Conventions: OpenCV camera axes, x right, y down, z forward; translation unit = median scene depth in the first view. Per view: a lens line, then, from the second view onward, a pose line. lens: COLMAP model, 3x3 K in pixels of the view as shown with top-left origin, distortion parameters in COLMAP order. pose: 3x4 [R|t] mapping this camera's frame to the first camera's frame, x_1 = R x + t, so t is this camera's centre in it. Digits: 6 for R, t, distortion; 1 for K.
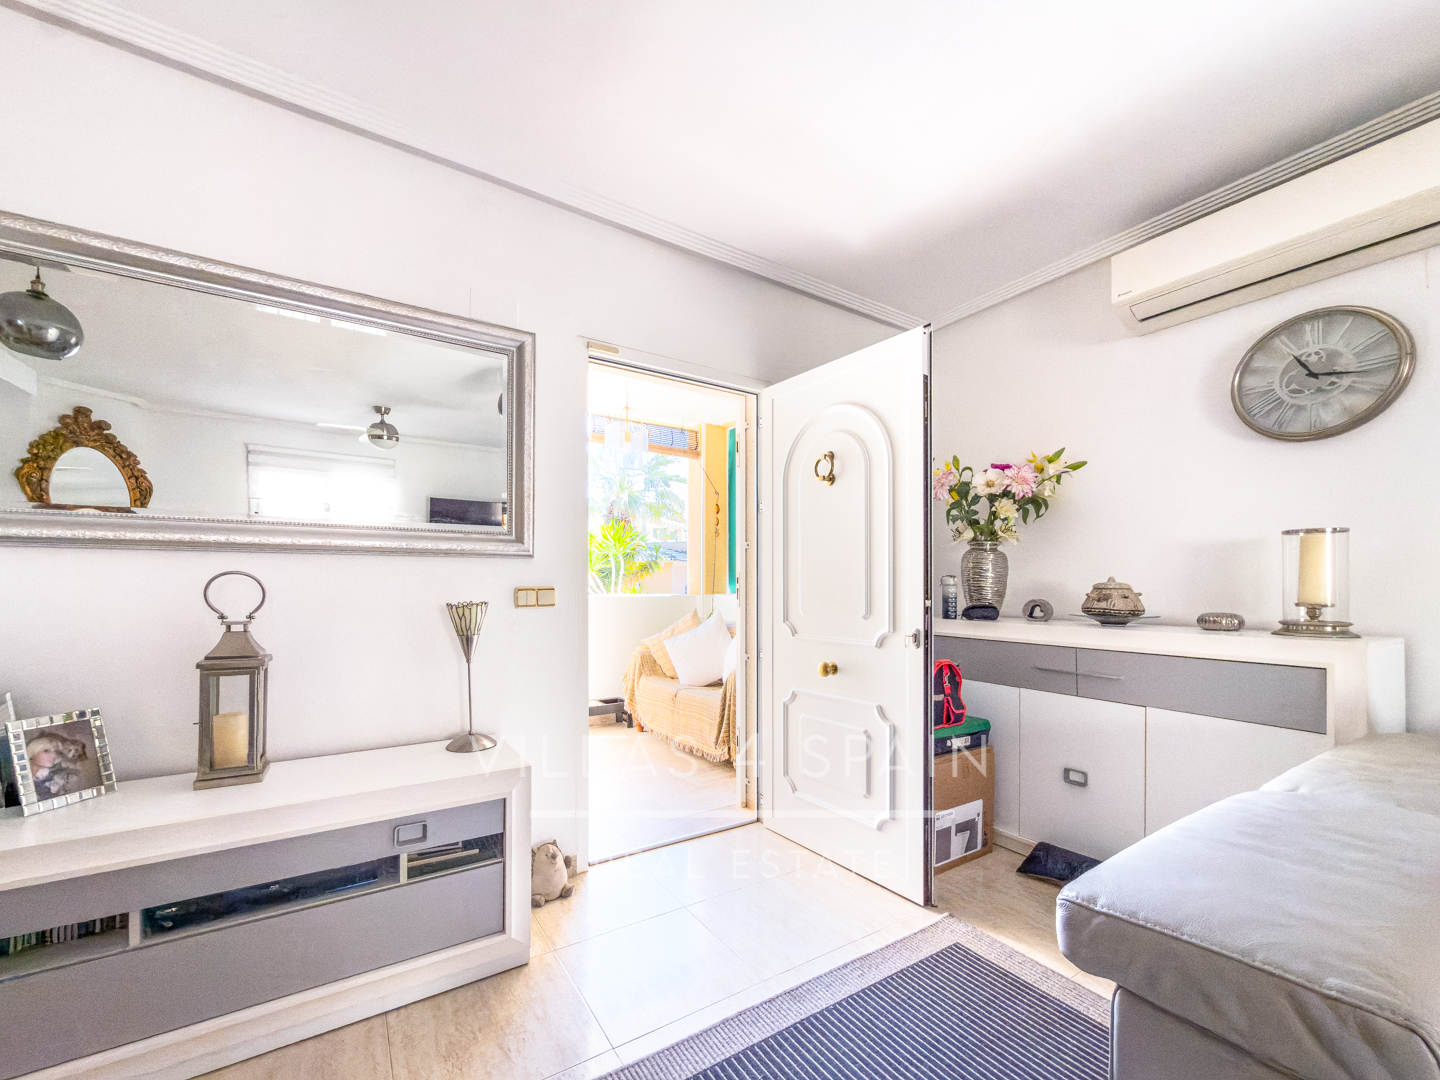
lens RADIAL K [[591.3, 0, 694.3], [0, 591.3, 583.3], [0, 0, 1]] dist [0.000854, 0.000428]
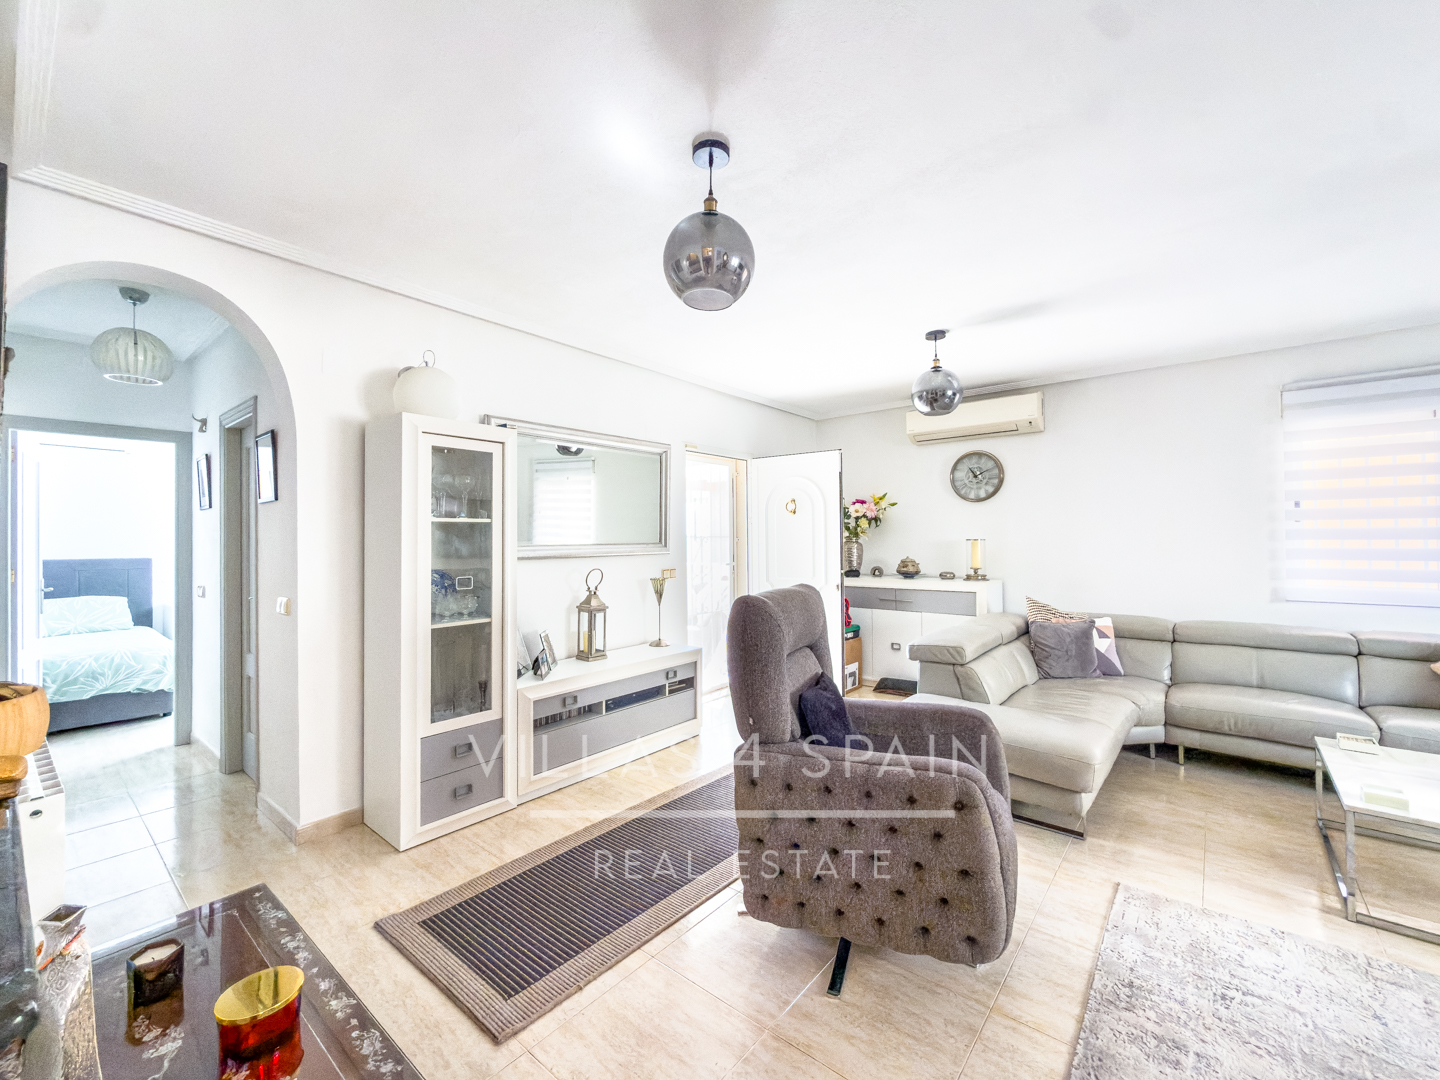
lens RADIAL K [[591.3, 0, 720.7], [0, 591.3, 535.7], [0, 0, 1]] dist [0.000854, 0.000428]
pose [[0.944750, -0.008414, 0.327683, -0.712644], [0.010434, 0.999936, -0.004409, -0.089529], [-0.327625, 0.007585, 0.944777, -0.902287]]
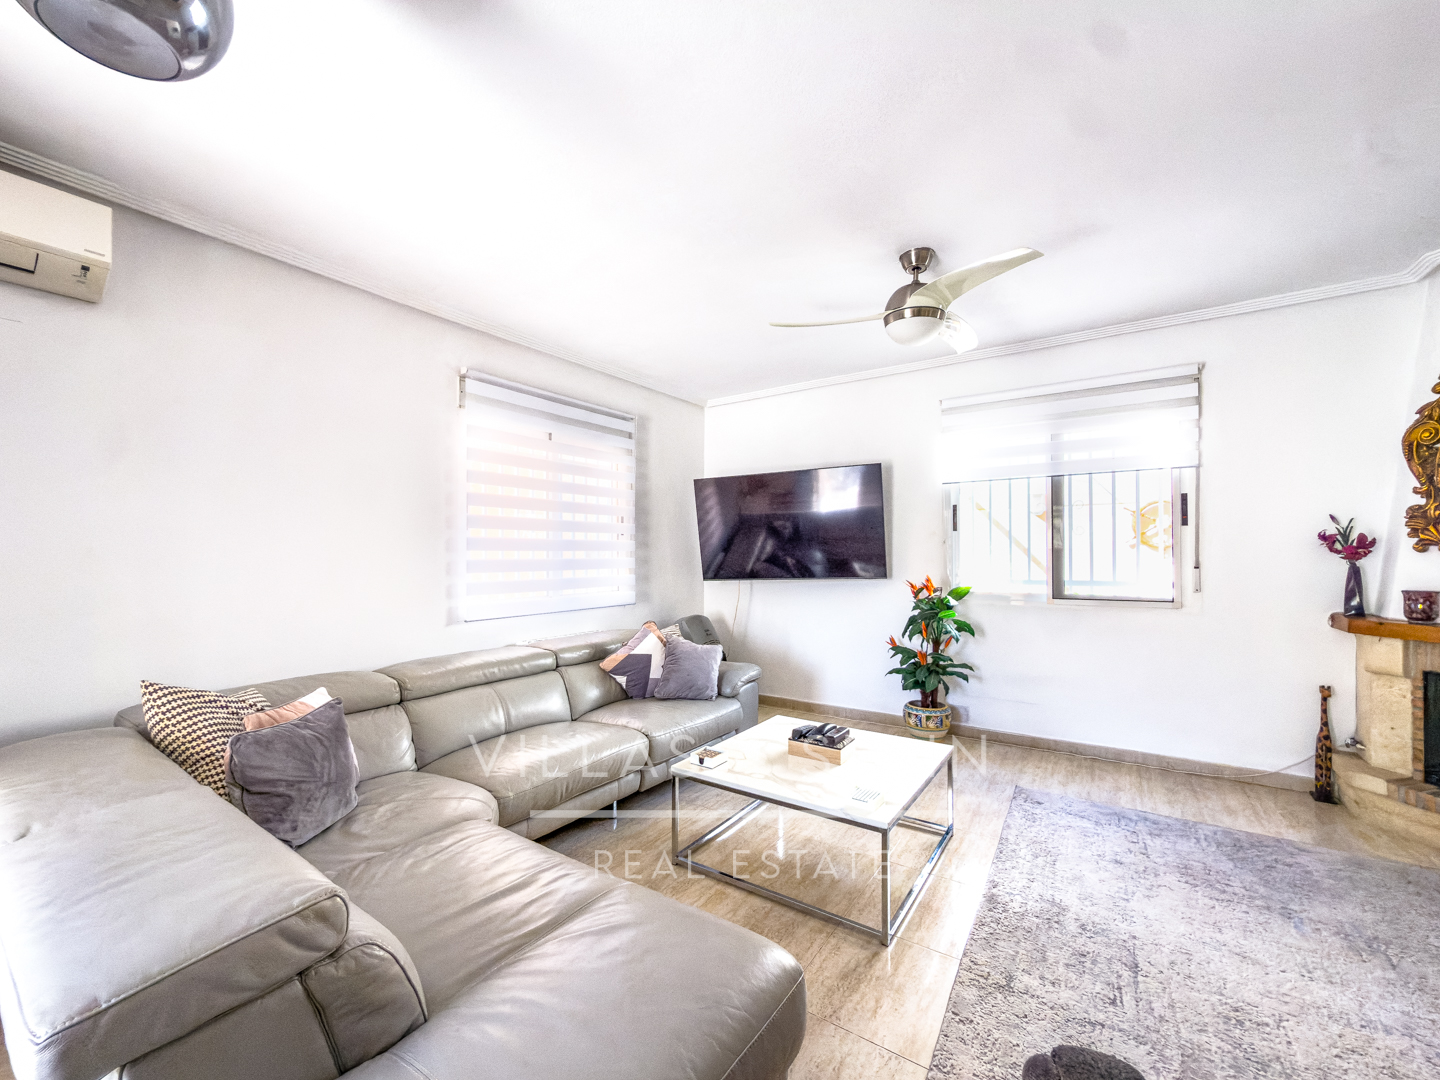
lens RADIAL K [[591.3, 0, 723.4], [0, 591.3, 550.1], [0, 0, 1]] dist [0.000854, 0.000428]
pose [[-0.414297, 0.000233, 0.910142, -0.212945], [0.004350, 0.999989, 0.001724, -0.067658], [-0.910131, 0.004674, -0.414293, 0.158732]]
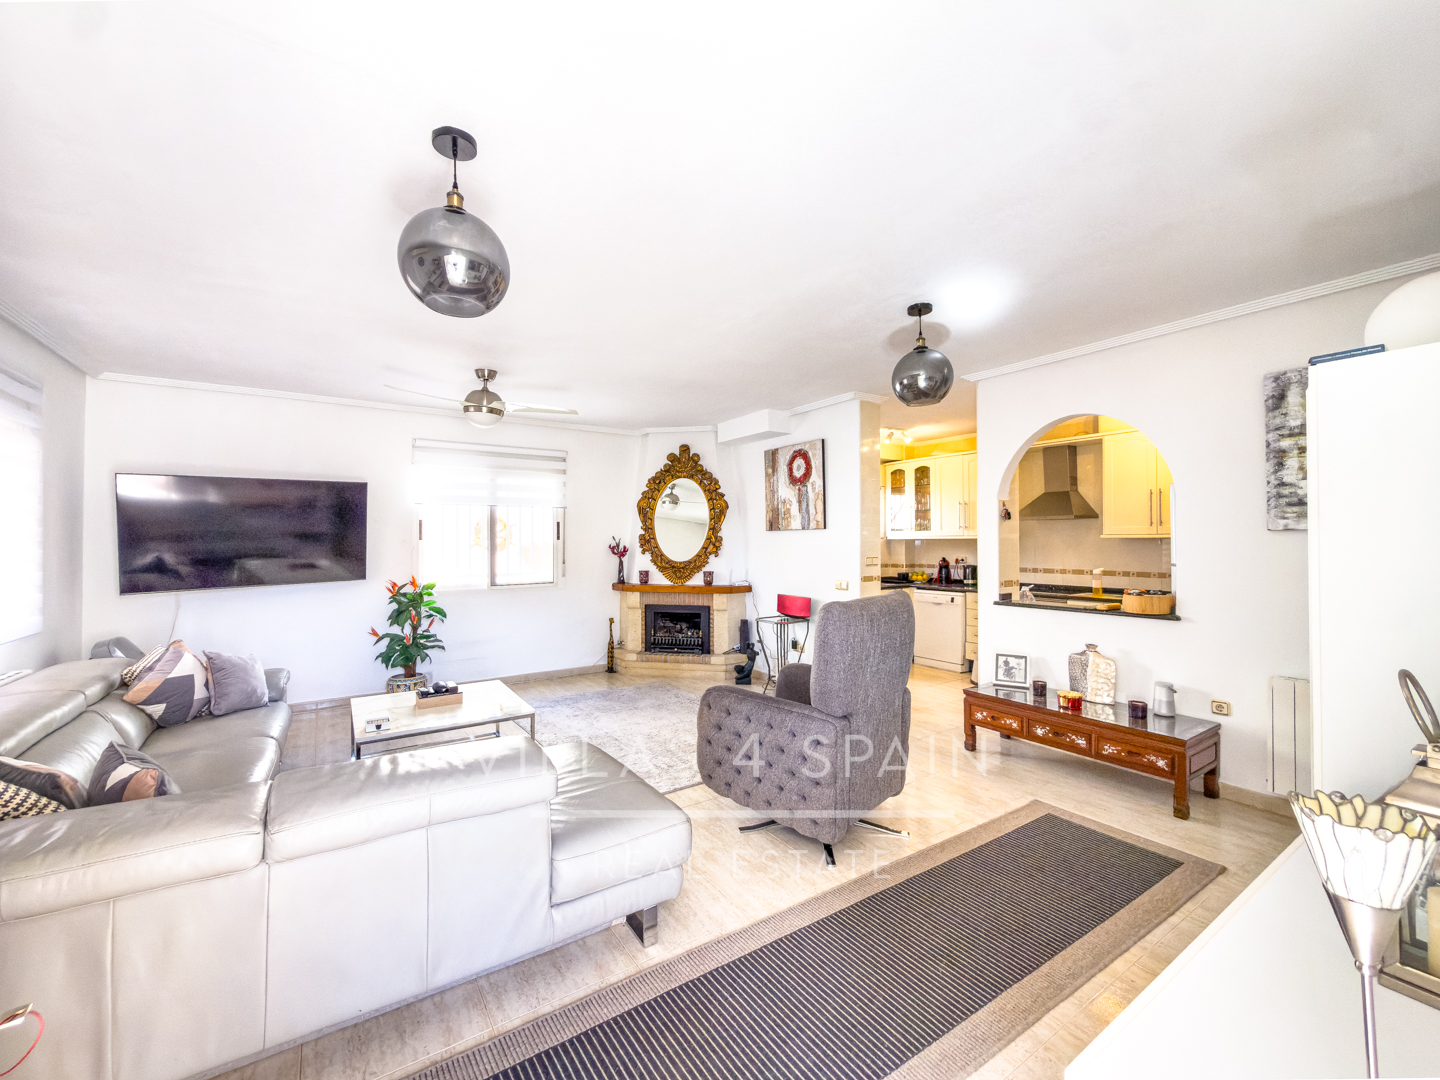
lens RADIAL K [[591.3, 0, 706.5], [0, 591.3, 537.9], [0, 0, 1]] dist [0.000854, 0.000428]
pose [[-0.999863, 0.003049, -0.016242, 0.019675], [0.003105, 0.999989, -0.003409, -0.117991], [0.016232, -0.003459, -0.999862, 1.120493]]
